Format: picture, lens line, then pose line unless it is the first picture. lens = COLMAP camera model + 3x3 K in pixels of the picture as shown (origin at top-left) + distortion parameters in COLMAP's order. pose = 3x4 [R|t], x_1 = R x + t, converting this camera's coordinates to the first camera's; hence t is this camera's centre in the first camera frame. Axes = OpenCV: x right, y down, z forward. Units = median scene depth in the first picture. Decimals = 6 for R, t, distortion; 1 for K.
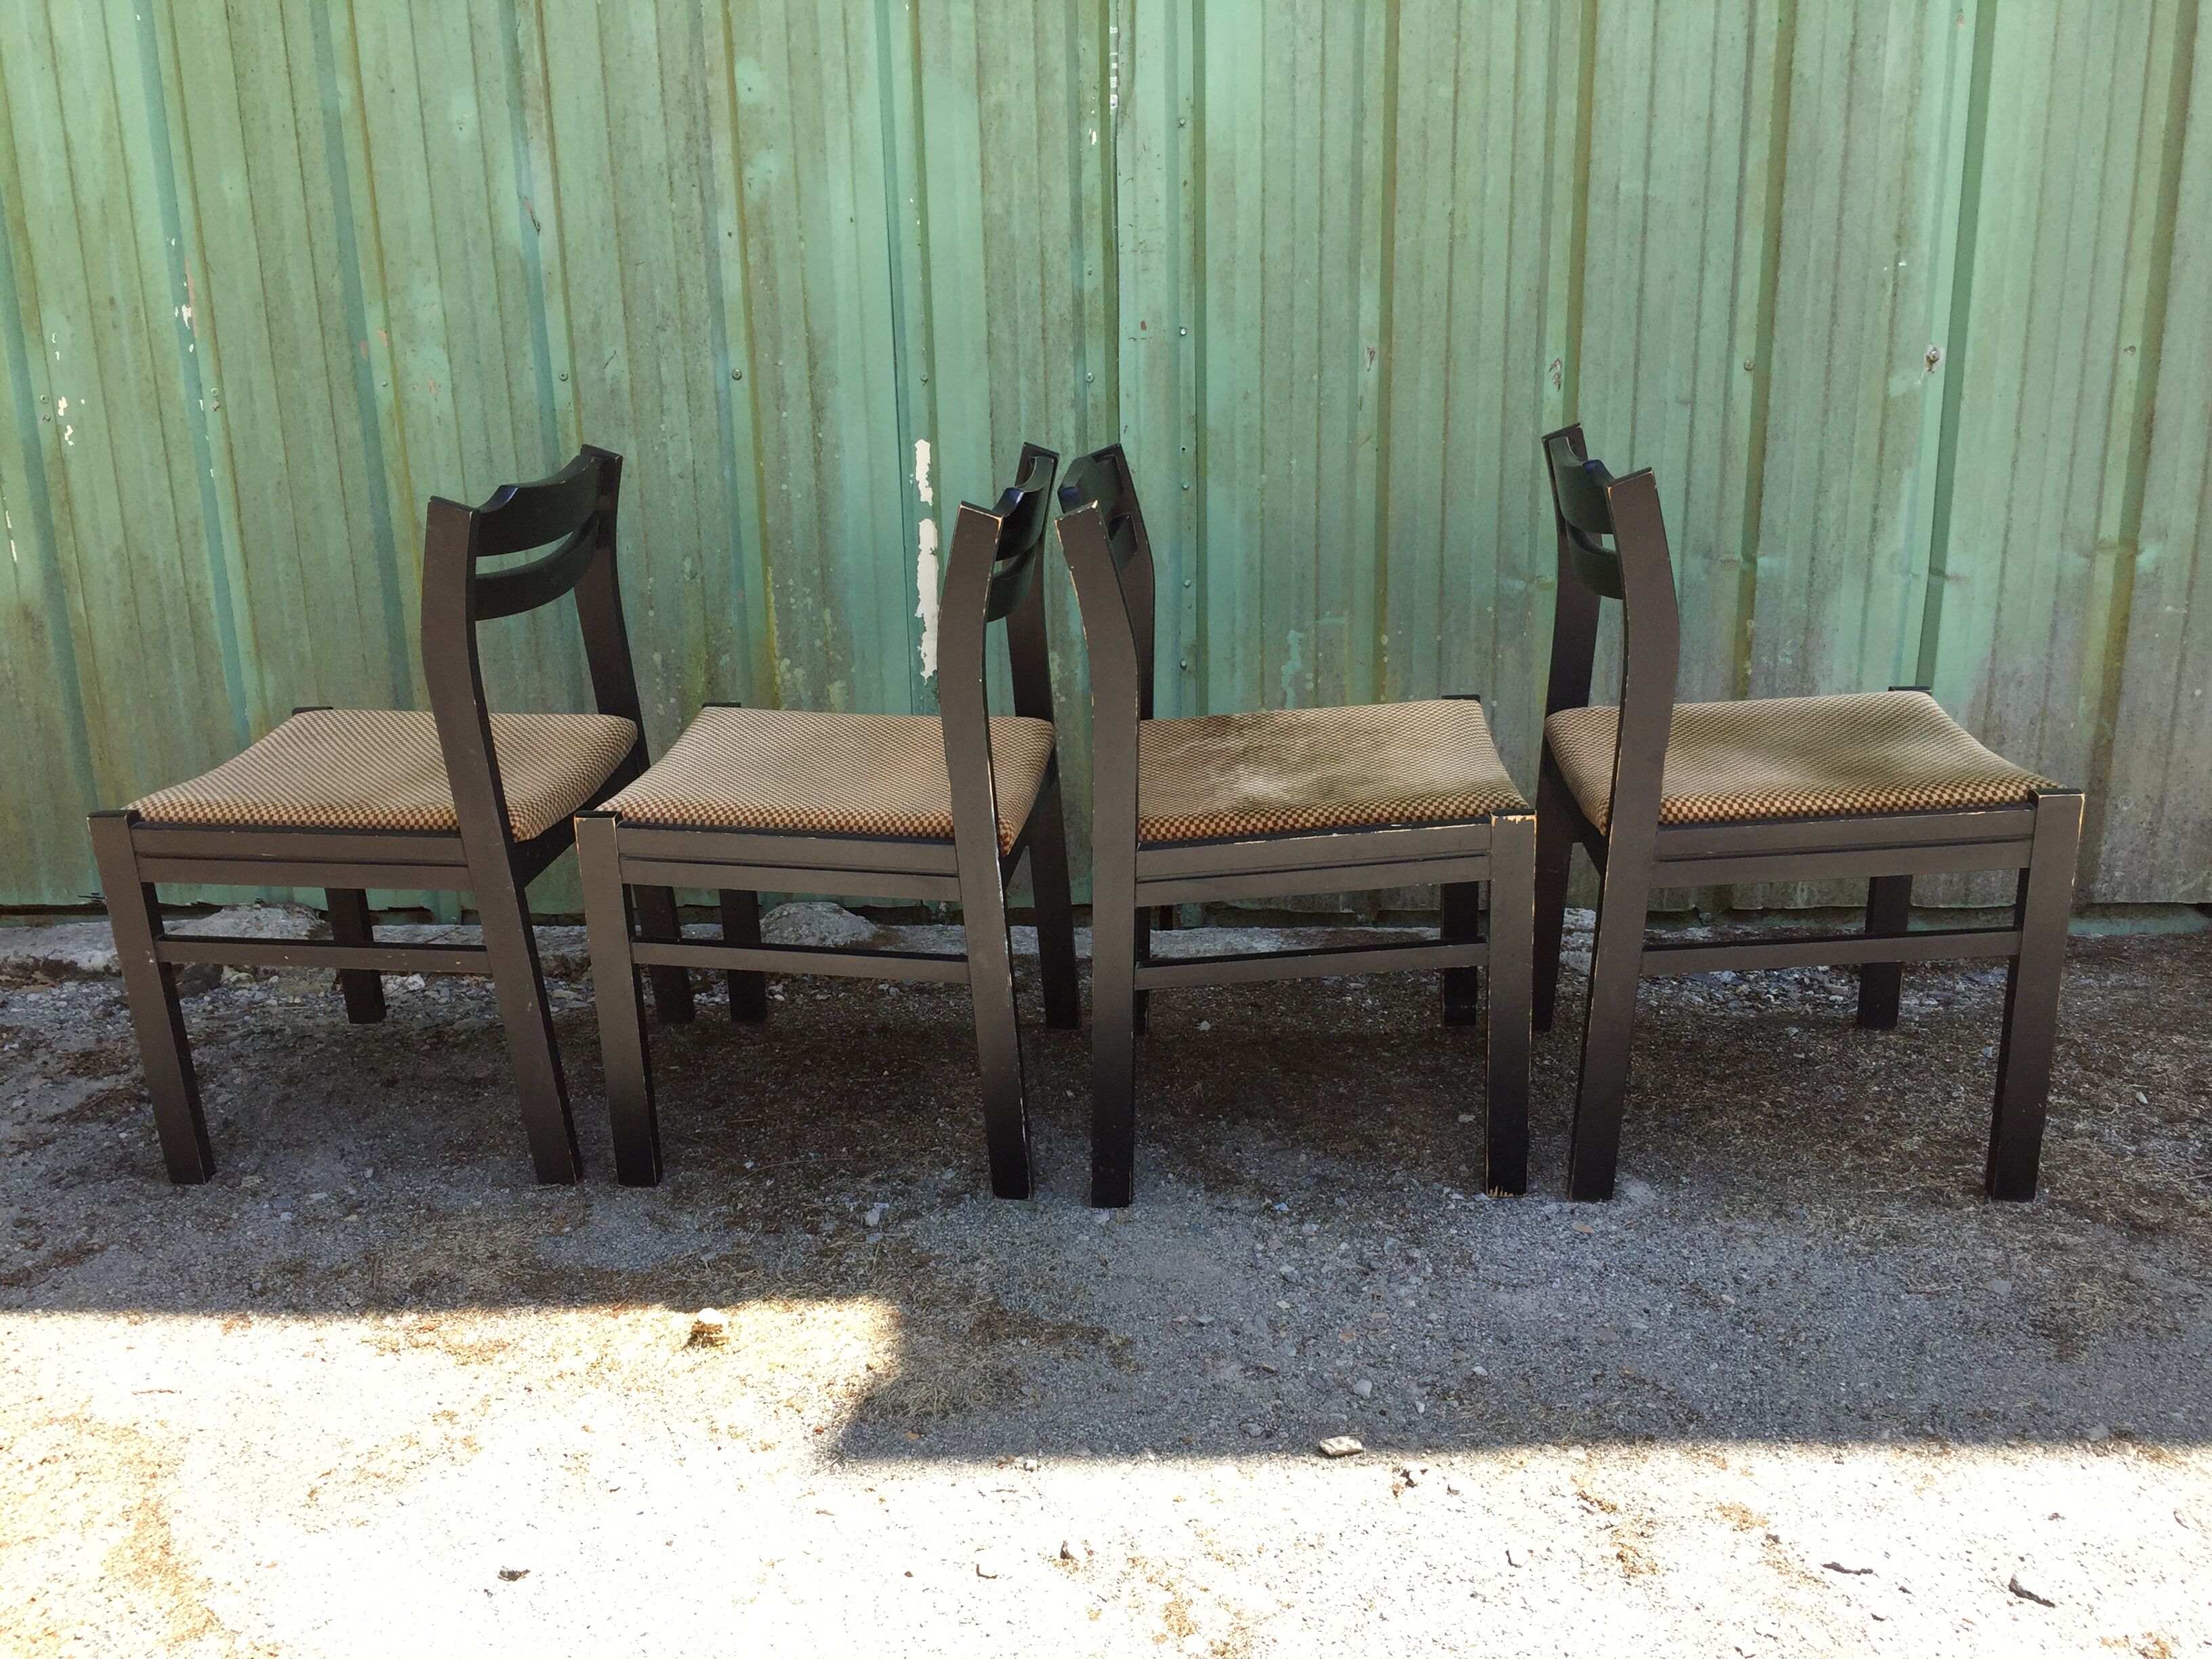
lens RADIAL K [[1896.7, 0, 1115.1], [0, 1896.7, 837.8], [0, 0, 1]] dist [0.089112, -0.120824]
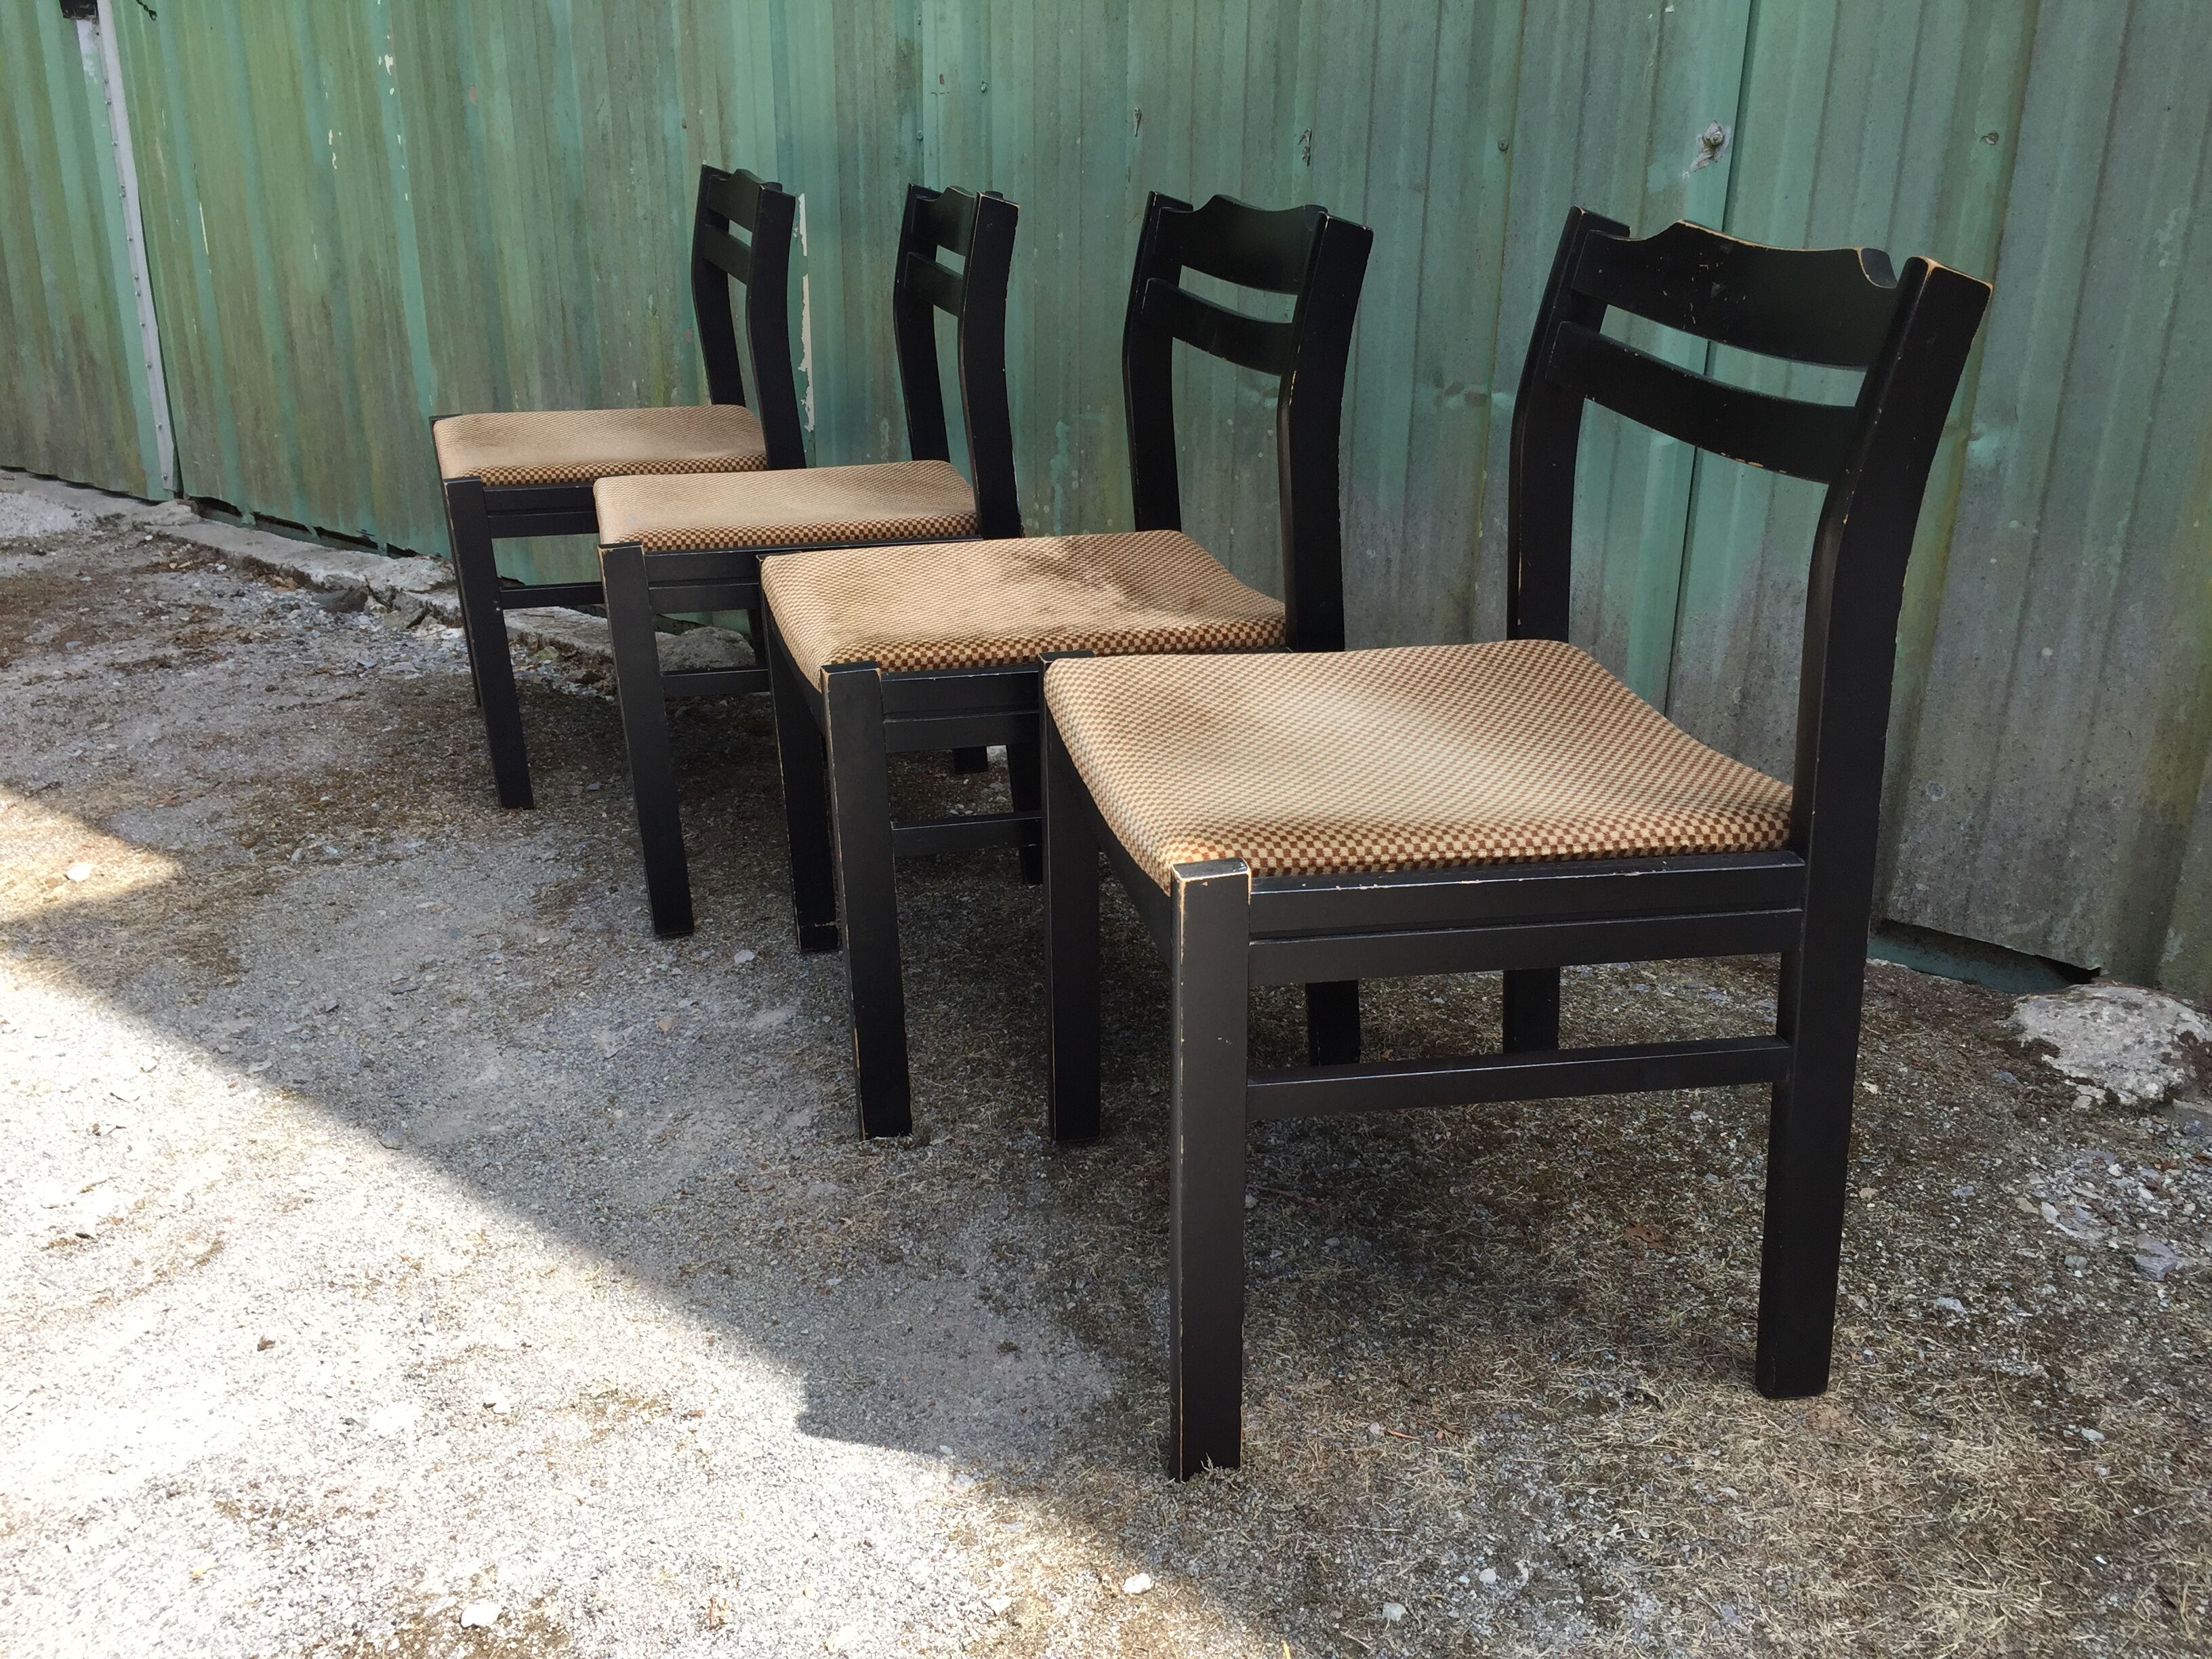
lens RADIAL K [[1862.1, 0, 1107.9], [0, 1862.1, 839.1], [0, 0, 1]] dist [0.086700, -0.118203]
pose [[0.810548, 0.231102, -0.538148, 0.698886], [-0.182660, 0.972776, 0.142629, -0.047331], [0.556459, -0.017309, 0.830695, 0.256172]]
